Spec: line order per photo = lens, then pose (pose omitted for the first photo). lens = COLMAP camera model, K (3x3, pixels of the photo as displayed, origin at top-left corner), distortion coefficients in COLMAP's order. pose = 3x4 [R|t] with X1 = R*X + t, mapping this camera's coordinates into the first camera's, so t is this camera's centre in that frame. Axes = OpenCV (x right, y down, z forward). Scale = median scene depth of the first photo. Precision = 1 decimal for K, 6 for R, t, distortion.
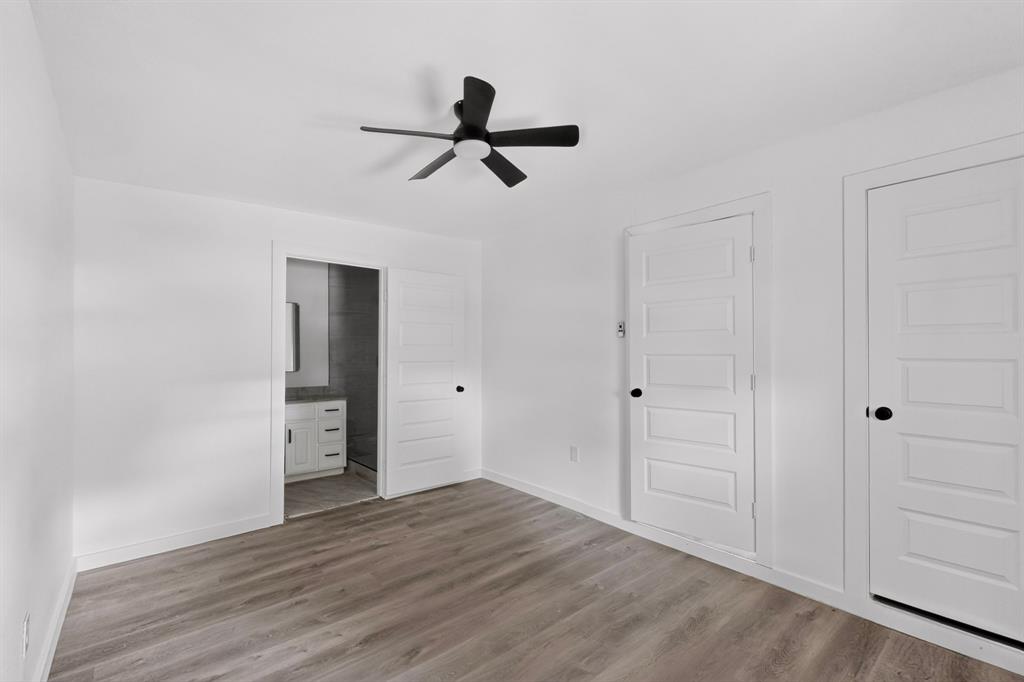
lens RADIAL K [[449.6, 0, 515.0], [0, 449.6, 341.5], [0, 0, 1]] dist [-0.001756, 0.000841]
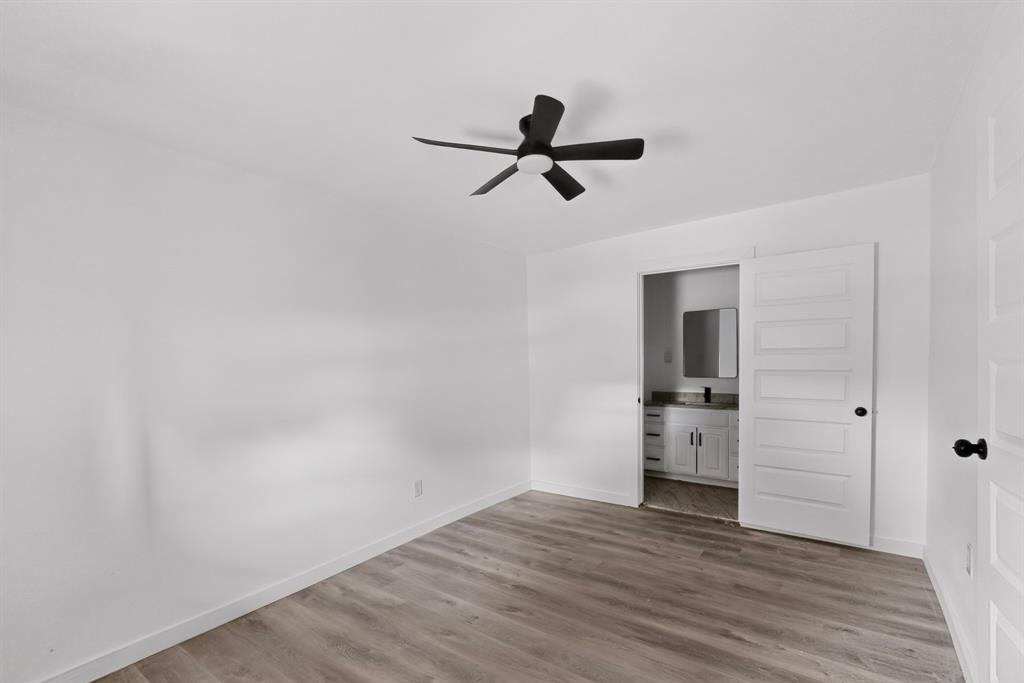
lens RADIAL K [[483.7, 0, 526.8], [0, 483.7, 372.4], [0, 0, 1]] dist [0.000469, 0.000080]
pose [[0.217708, 0.025300, -0.975686, 0.698394], [0.036564, 0.998751, 0.034057, 0.005228], [0.975329, -0.043090, 0.216511, 0.521185]]
